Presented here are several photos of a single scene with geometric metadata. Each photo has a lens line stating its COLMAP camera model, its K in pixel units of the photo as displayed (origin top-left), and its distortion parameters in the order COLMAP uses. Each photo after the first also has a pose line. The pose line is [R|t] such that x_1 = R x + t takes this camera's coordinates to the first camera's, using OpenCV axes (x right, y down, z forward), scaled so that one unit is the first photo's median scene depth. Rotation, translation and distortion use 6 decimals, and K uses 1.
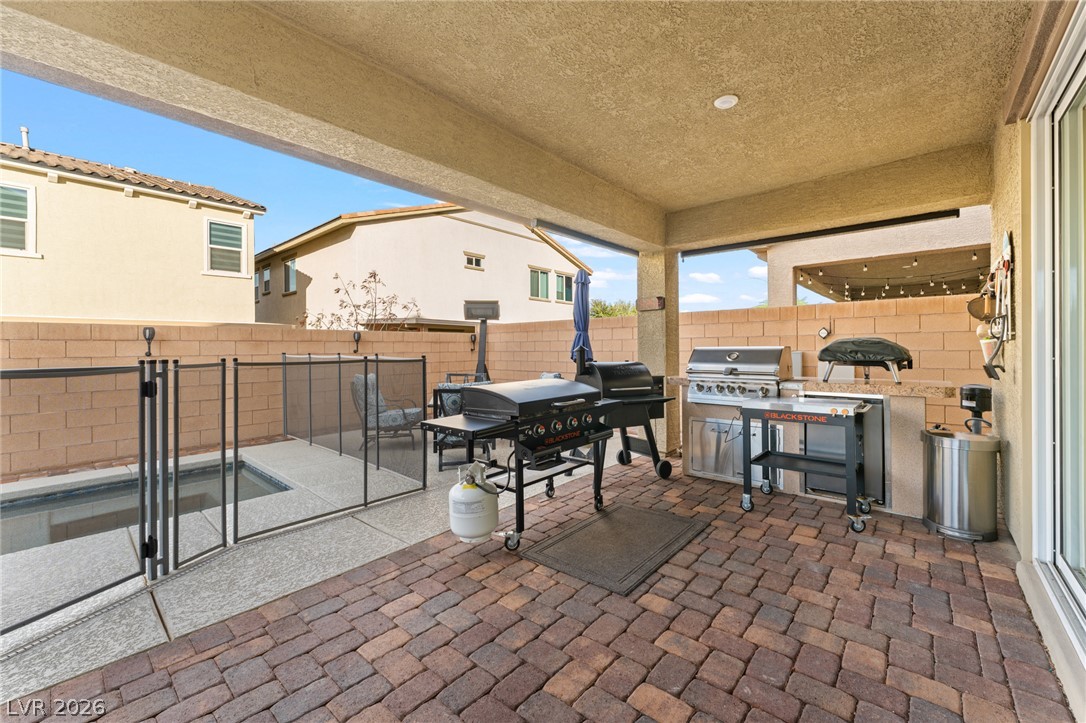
lens RADIAL K [[436.0, 0, 541.8], [0, 436.0, 348.4], [0, 0, 1]] dist [0.000134, 0.000016]
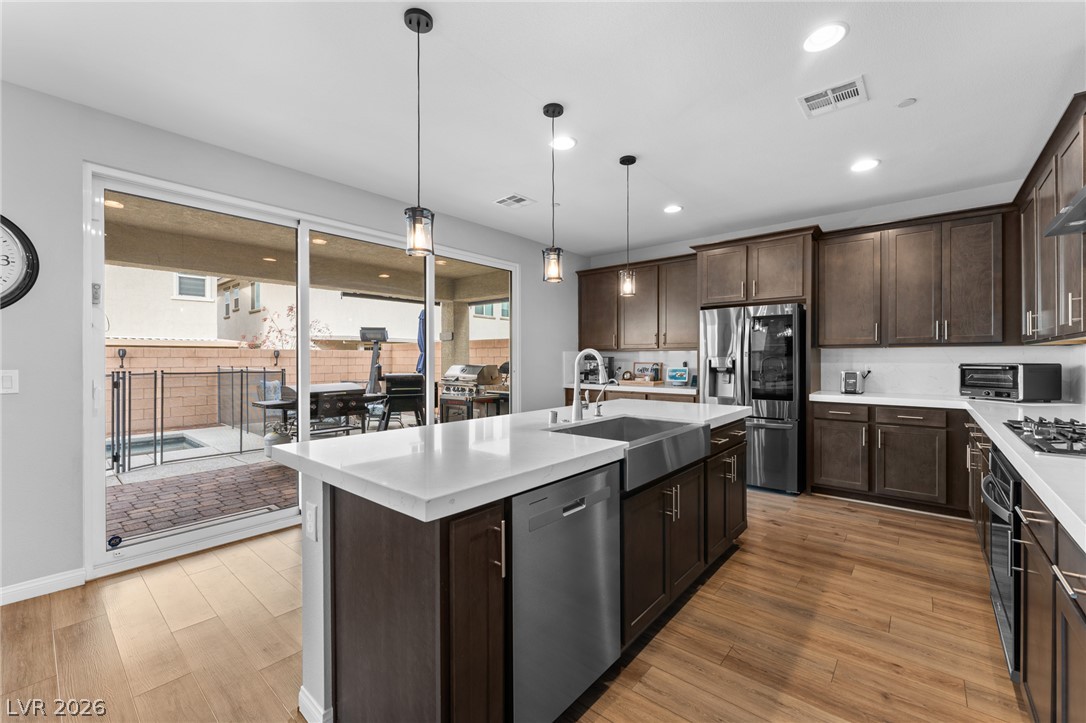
lens RADIAL K [[442.3, 0, 539.3], [0, 442.3, 359.2], [0, 0, 1]] dist [0.000278, -0.000058]
pose [[0.999940, 0.005938, 0.009242, 0.844287], [-0.005942, 0.999982, 0.000418, -0.033807], [-0.009240, -0.000473, 0.999957, -0.871499]]
